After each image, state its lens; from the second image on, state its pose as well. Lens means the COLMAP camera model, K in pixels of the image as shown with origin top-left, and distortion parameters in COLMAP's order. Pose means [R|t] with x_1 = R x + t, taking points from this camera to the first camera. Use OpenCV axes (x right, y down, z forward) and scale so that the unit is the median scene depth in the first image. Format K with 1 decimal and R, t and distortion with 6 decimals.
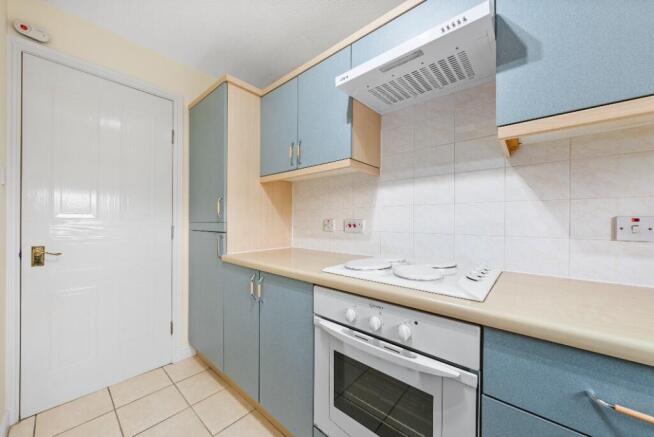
lens RADIAL K [[242.4, 0, 326.4], [0, 242.4, 222.0], [0, 0, 1]] dist [0.000250, -0.000018]
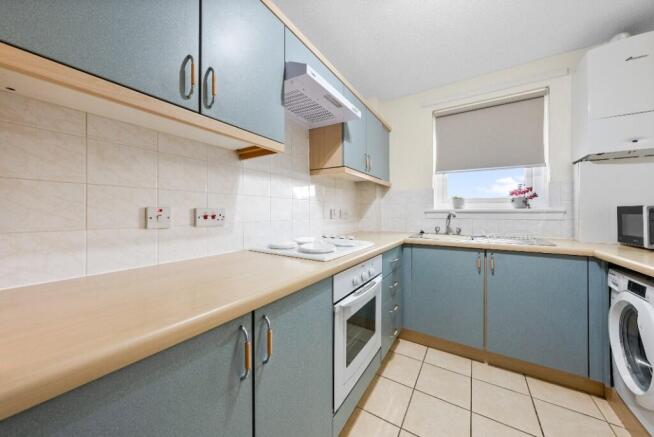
lens RADIAL K [[226.8, 0, 327.1], [0, 226.8, 211.4], [0, 0, 1]] dist [-0.000380, -0.000026]
pose [[-0.161069, 0.001620, 0.986942, -0.652546], [0.004377, 0.999990, -0.000927, 0.000619], [-0.986933, 0.004170, -0.161075, 0.798927]]
